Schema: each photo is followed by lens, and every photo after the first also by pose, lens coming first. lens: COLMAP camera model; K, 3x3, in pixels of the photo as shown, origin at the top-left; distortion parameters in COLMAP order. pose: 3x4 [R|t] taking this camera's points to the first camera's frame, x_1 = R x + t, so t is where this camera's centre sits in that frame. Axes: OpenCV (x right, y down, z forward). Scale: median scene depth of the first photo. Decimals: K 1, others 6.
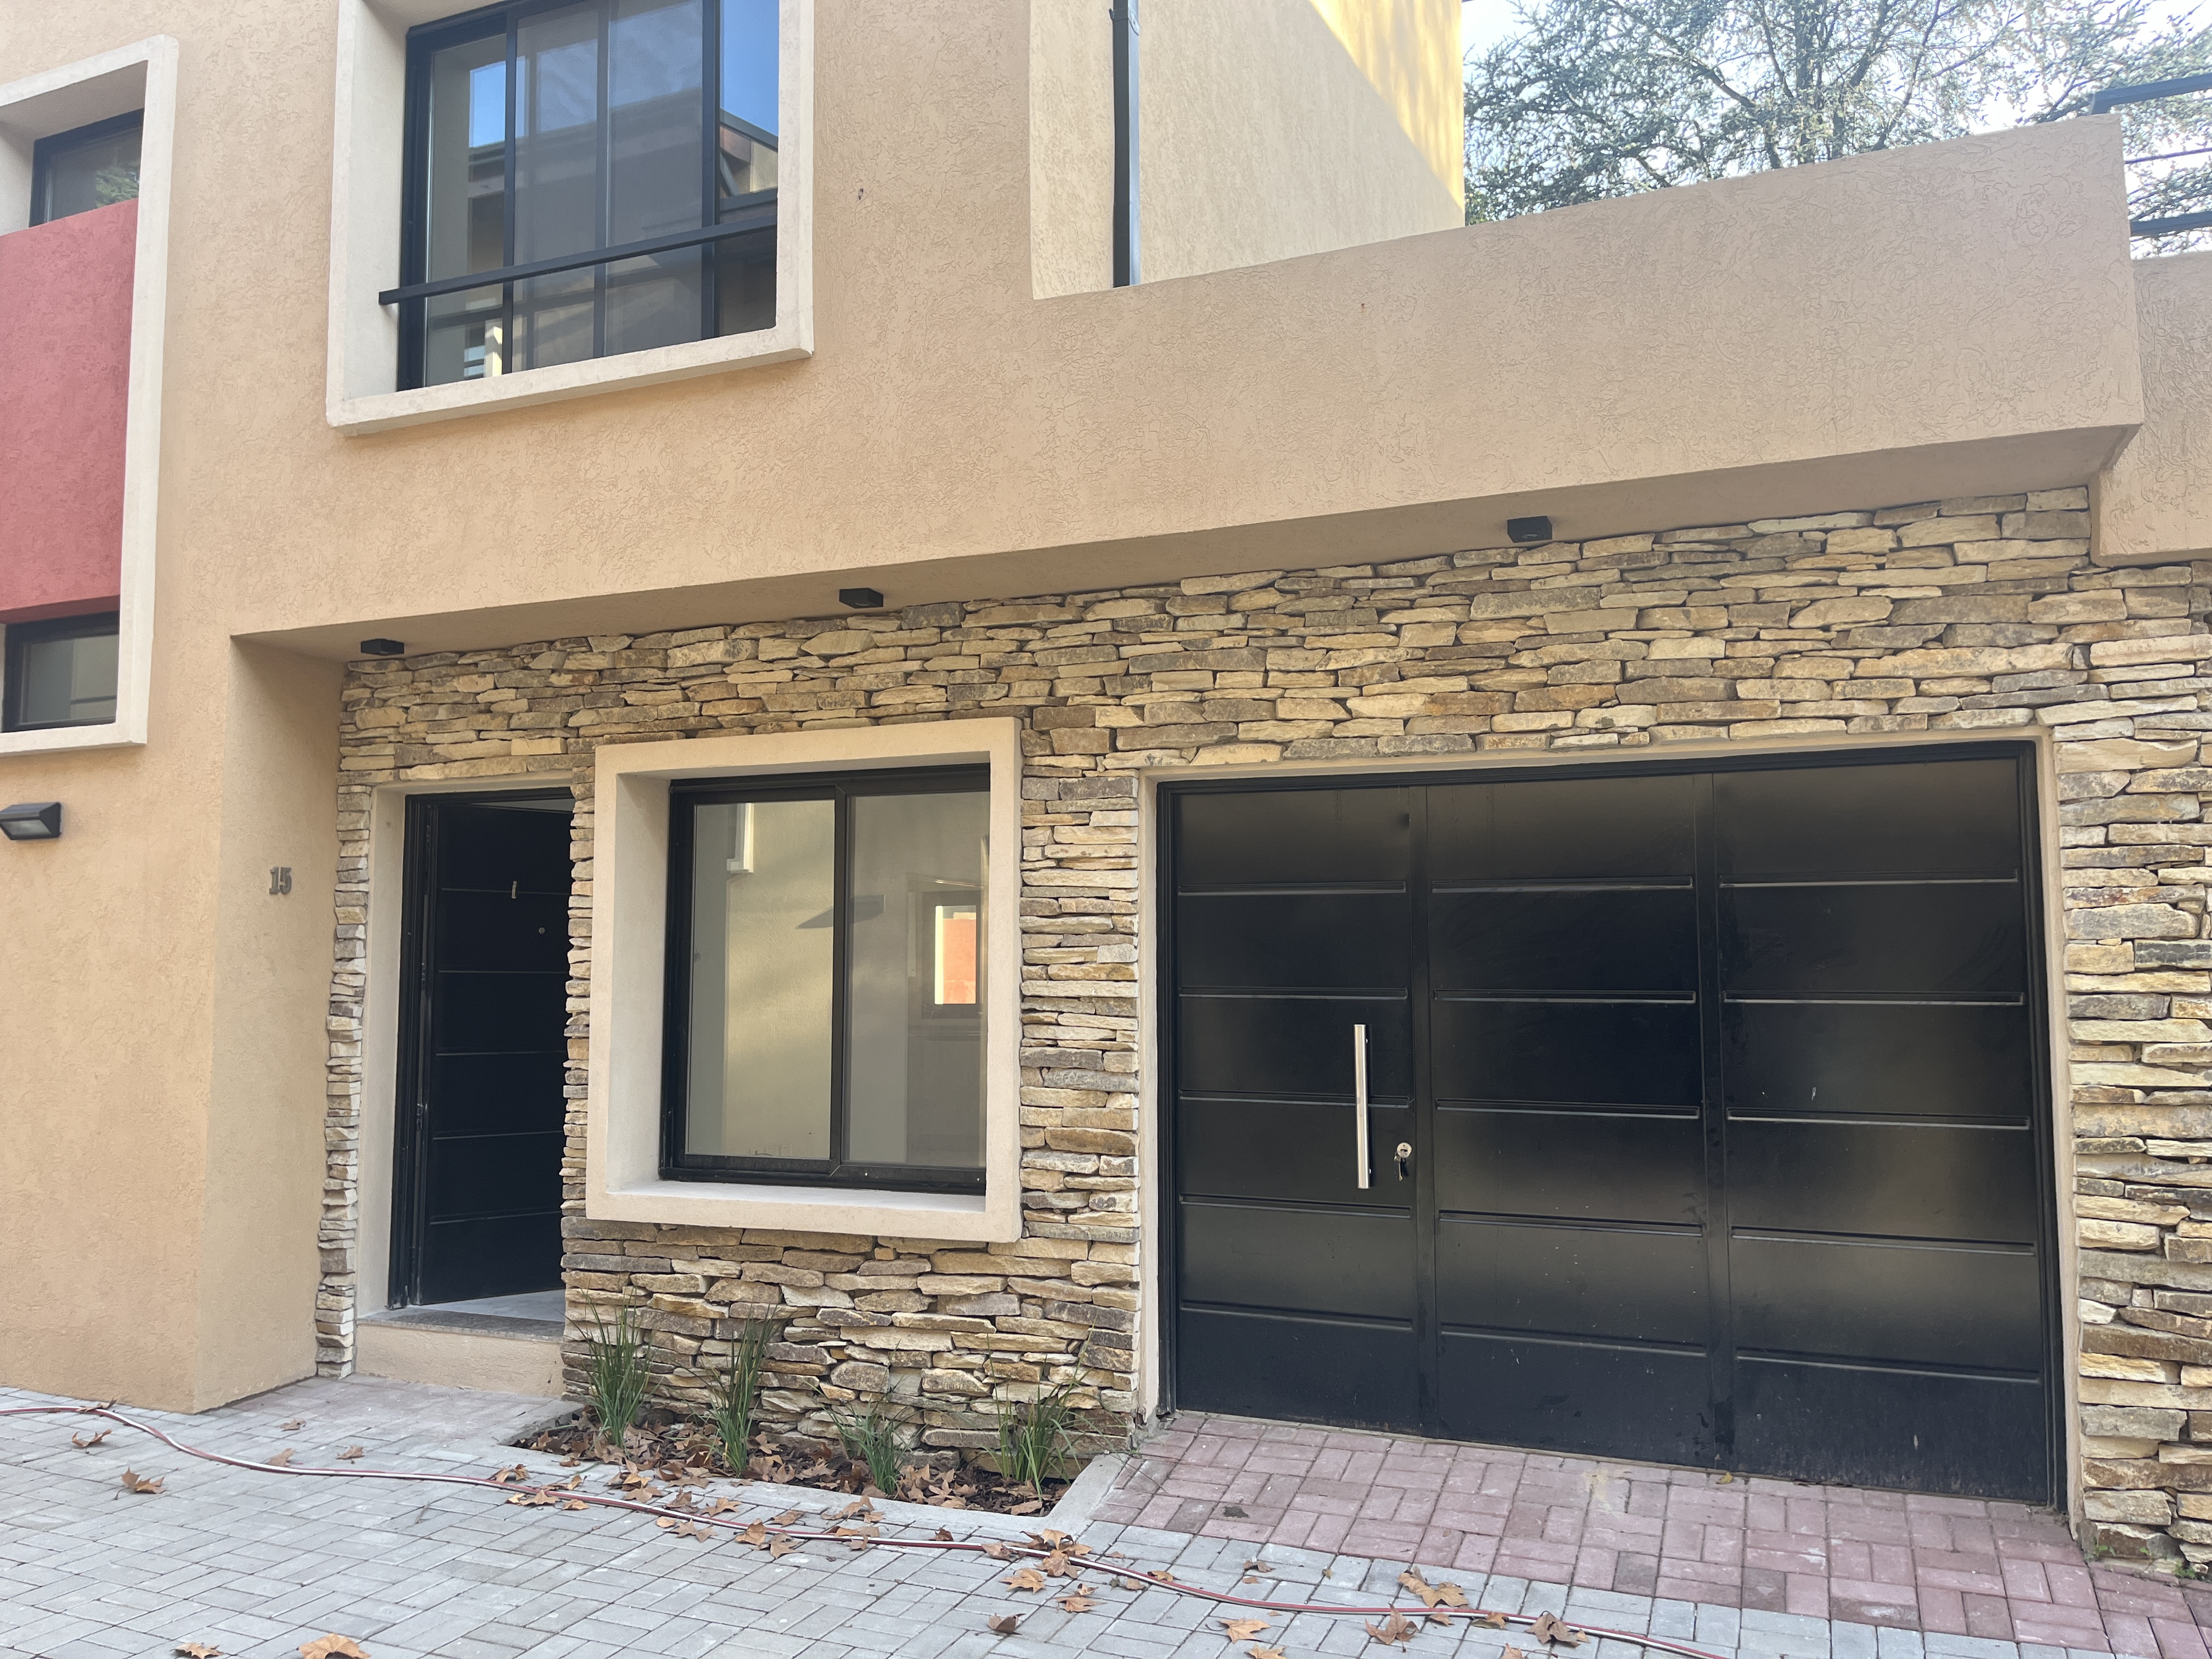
lens RADIAL K [[1632.1, 0, 1106.0], [0, 1632.1, 829.5], [0, 0, 1]] dist [0.005330, -0.081253]
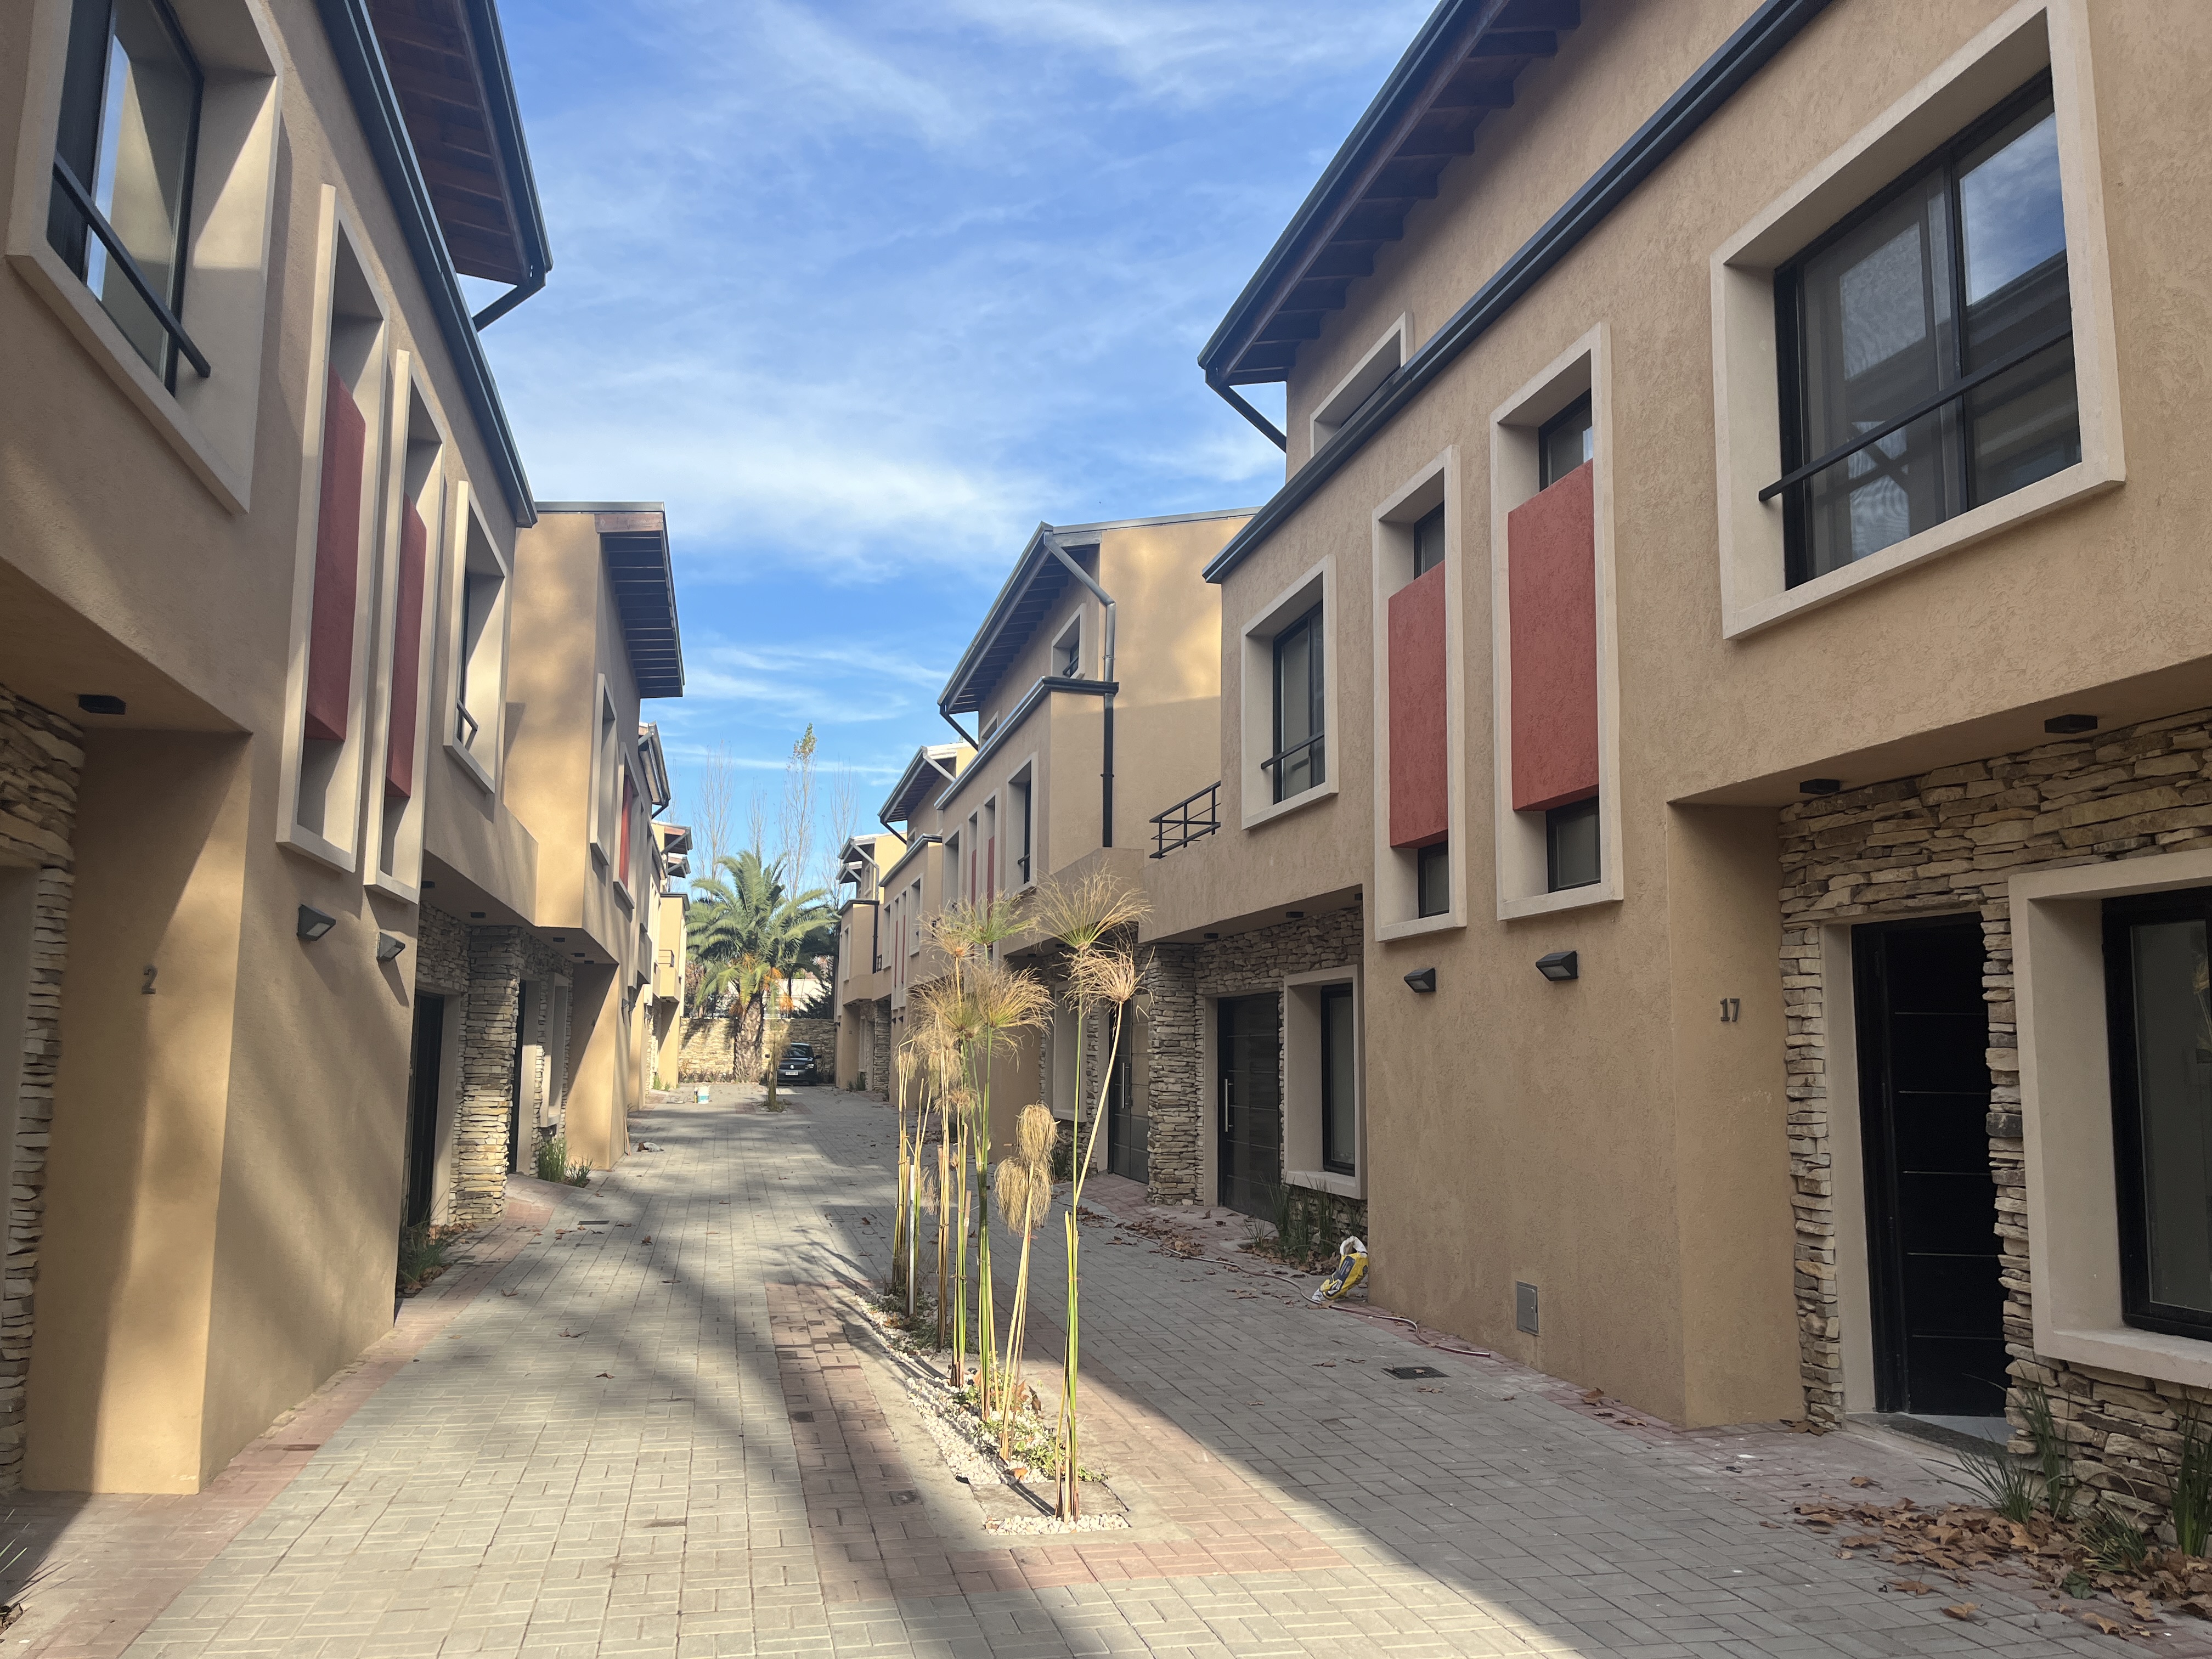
lens RADIAL K [[1703.8, 0, 1106.0], [0, 1703.8, 829.5], [0, 0, 1]] dist [0.033141, -0.008648]
pose [[0.597422, -0.094818, -0.796301, 0.219073], [0.037530, 0.995203, -0.090345, -0.003458], [0.801048, 0.024089, 0.598115, -0.105560]]
